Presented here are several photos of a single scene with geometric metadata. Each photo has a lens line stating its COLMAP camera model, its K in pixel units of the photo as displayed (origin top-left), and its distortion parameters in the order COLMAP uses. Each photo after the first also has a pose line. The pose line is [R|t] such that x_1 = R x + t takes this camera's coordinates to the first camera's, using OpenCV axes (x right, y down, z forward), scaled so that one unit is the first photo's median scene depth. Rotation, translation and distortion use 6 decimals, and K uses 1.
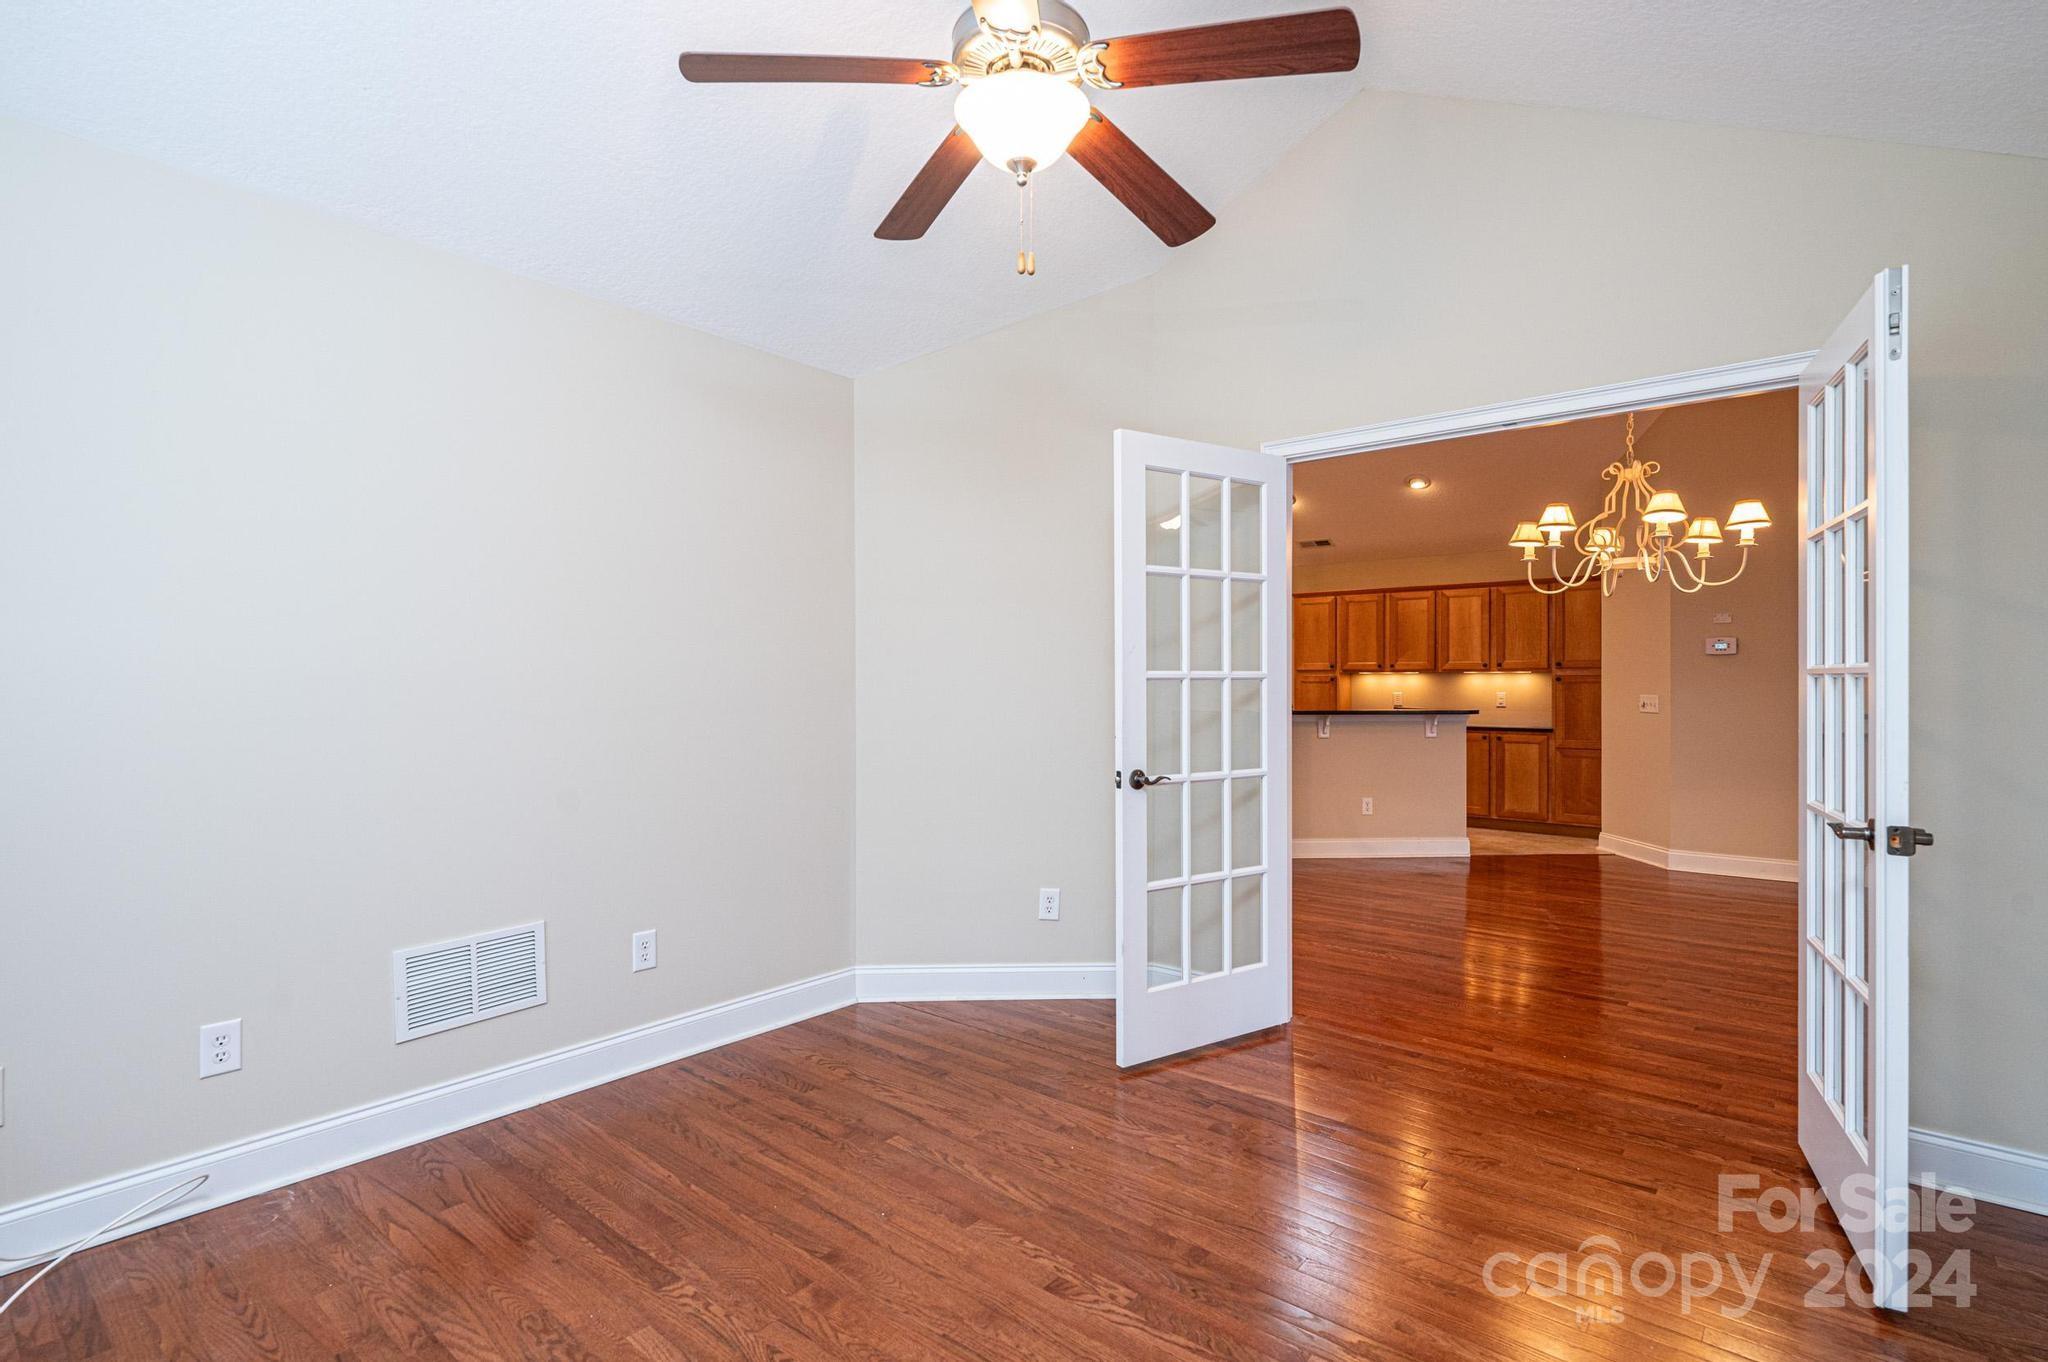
lens RADIAL K [[1015.6, 0, 1023.7], [0, 1015.6, 683.5], [0, 0, 1]] dist [0.000782, -0.000467]
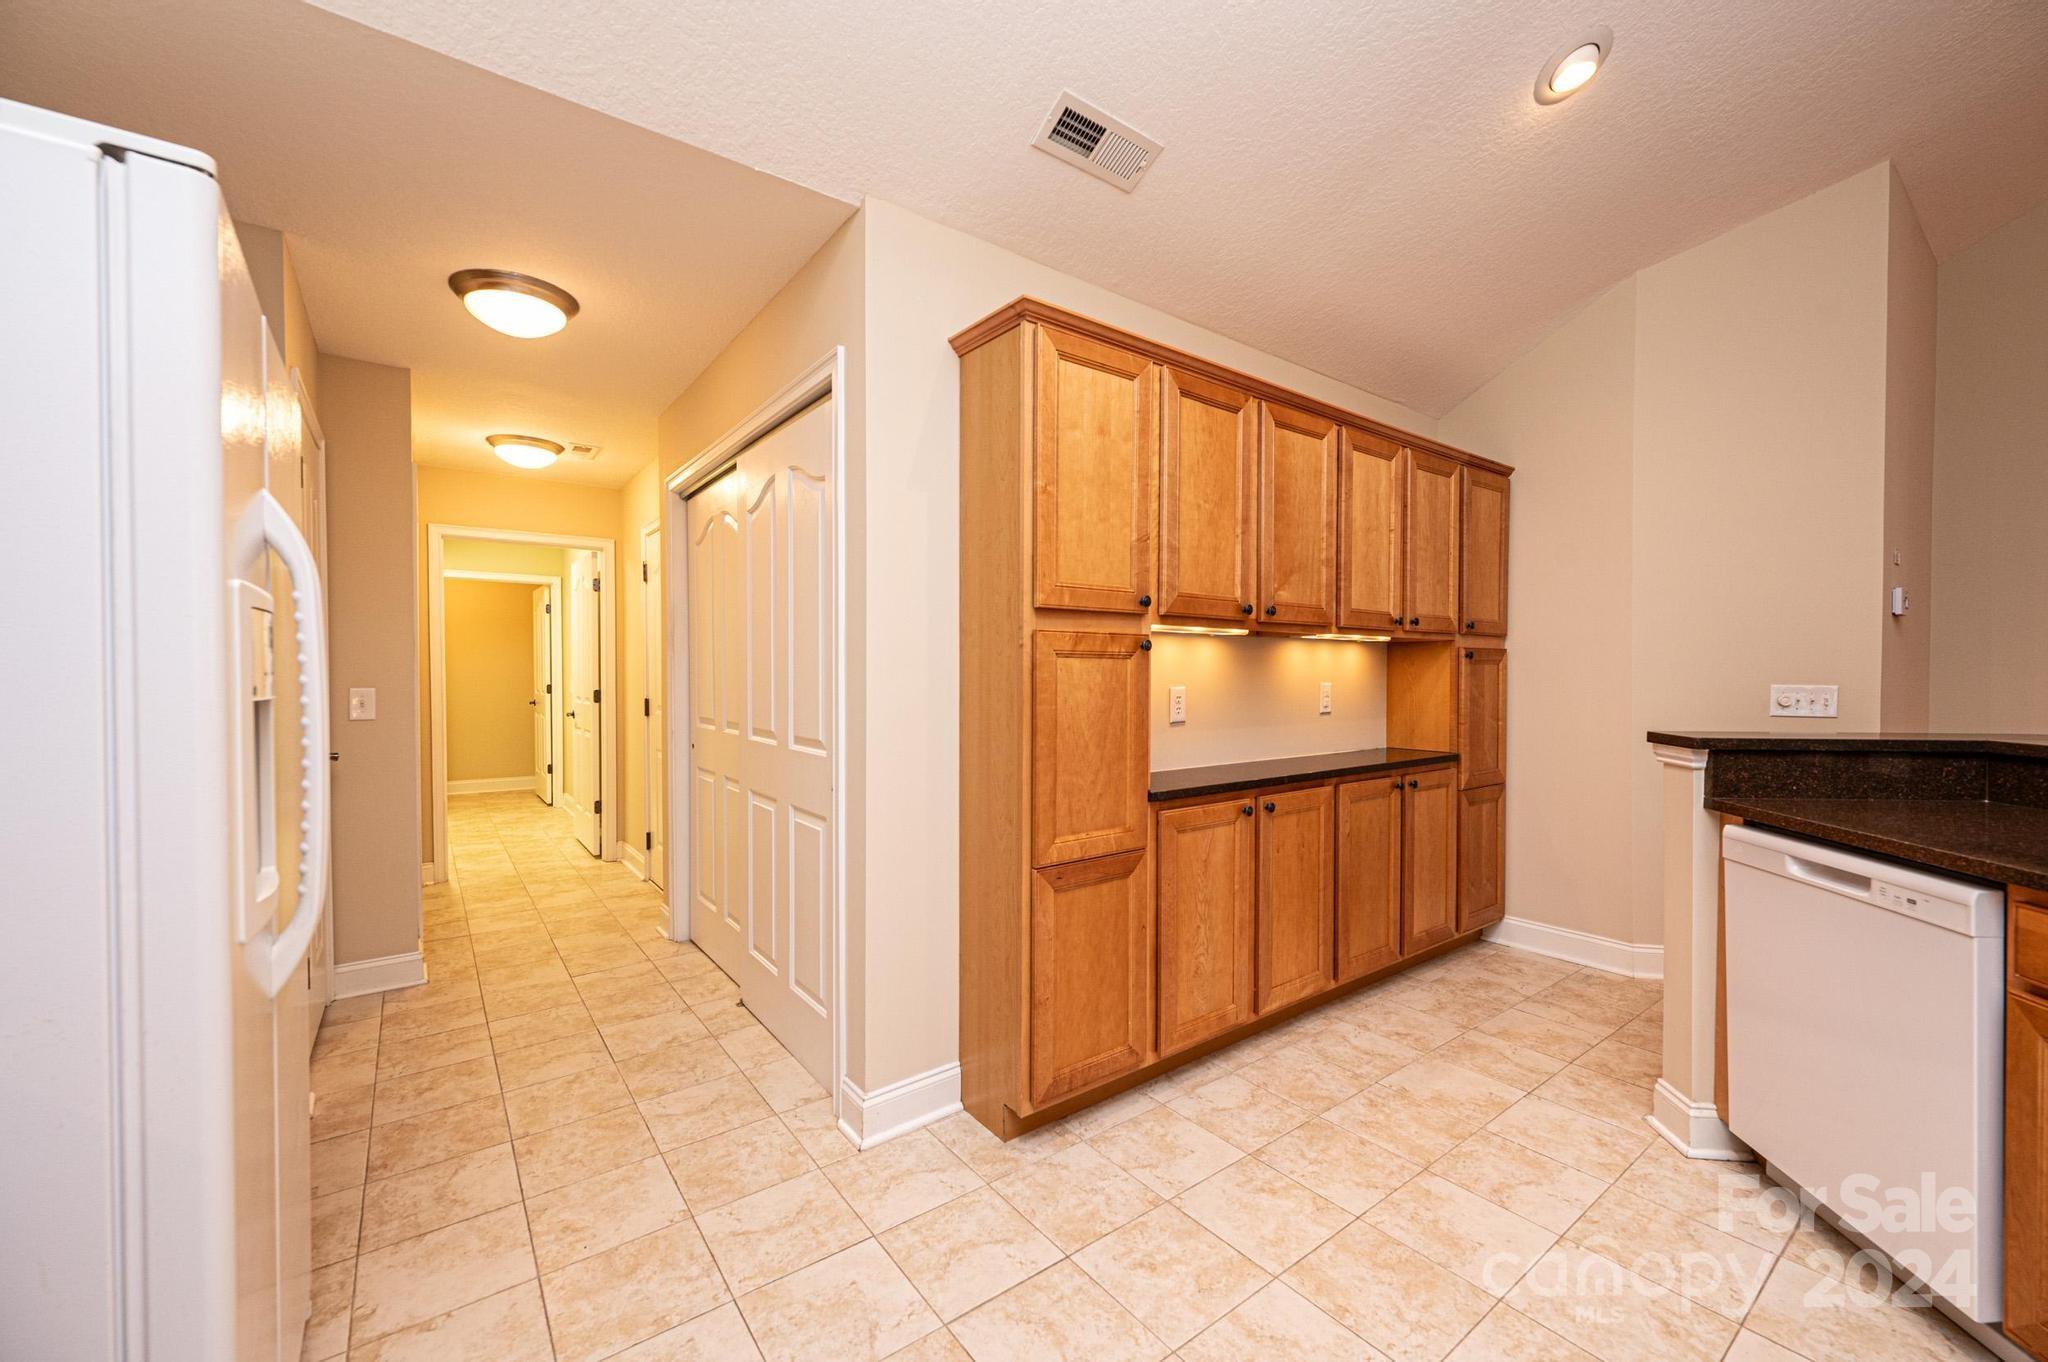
lens RADIAL K [[811.7, 0, 1023.9], [0, 811.7, 683.3], [0, 0, 1]] dist [-0.002059, 0.000046]
pose [[0.213550, -0.015277, 0.976813, 0.077743], [-0.003782, 0.999857, 0.016464, 0.003781], [-0.976925, -0.007210, 0.213462, 1.111273]]
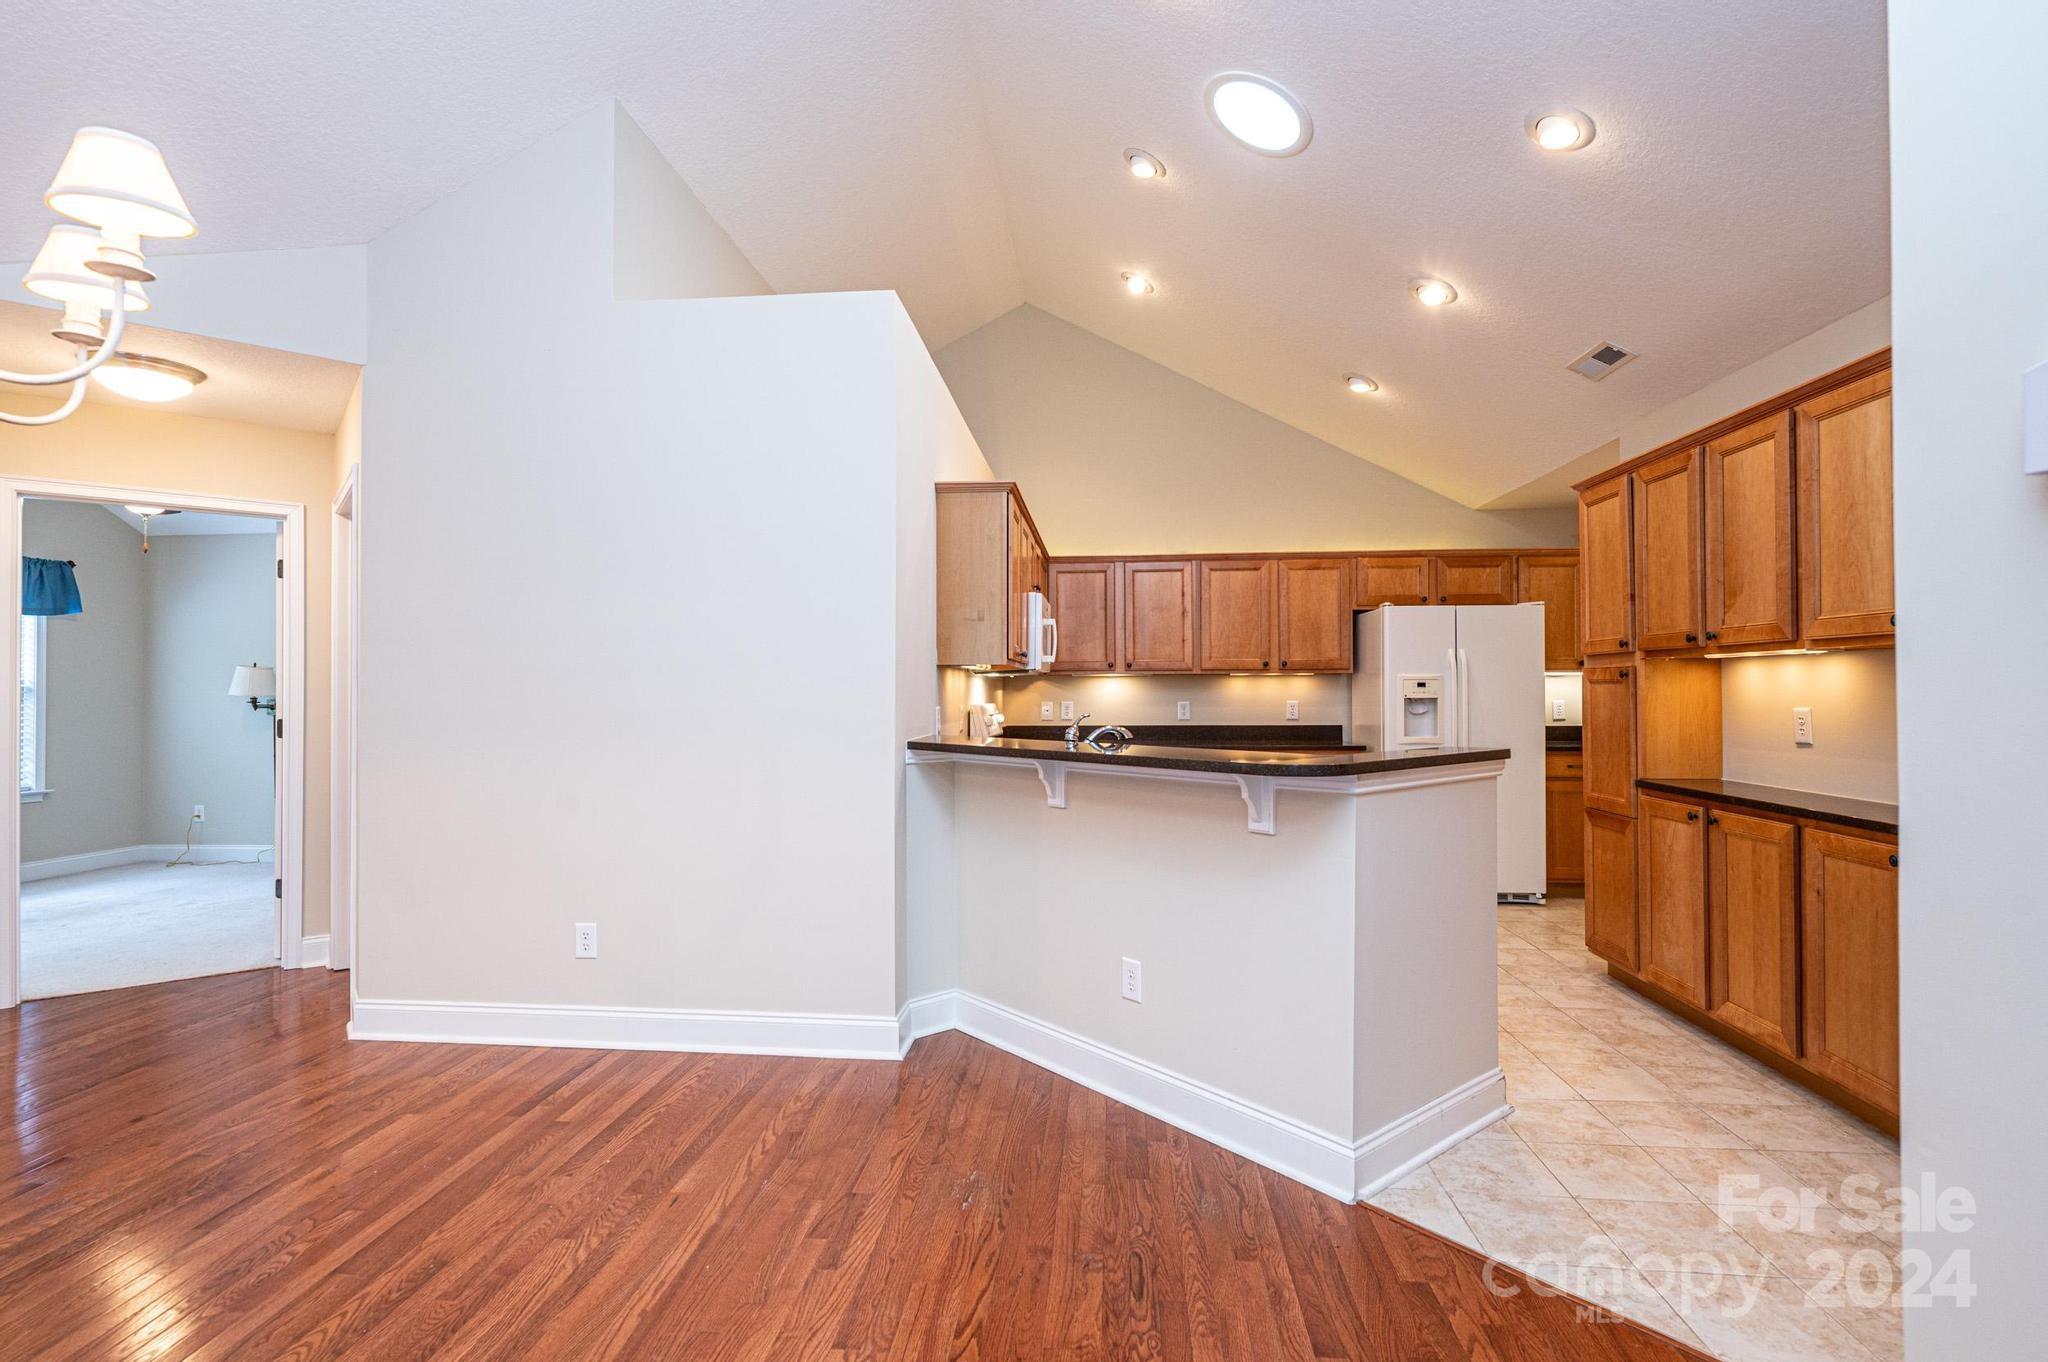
lens RADIAL K [[982.6, 0, 1024.2], [0, 982.6, 683.2], [0, 0, 1]] dist [-0.001307, -0.000208]
pose [[0.579982, -0.010118, -0.814567, 0.554685], [0.007290, 0.999947, -0.007230, 0.001022], [0.814597, -0.001745, 0.580025, 0.634830]]
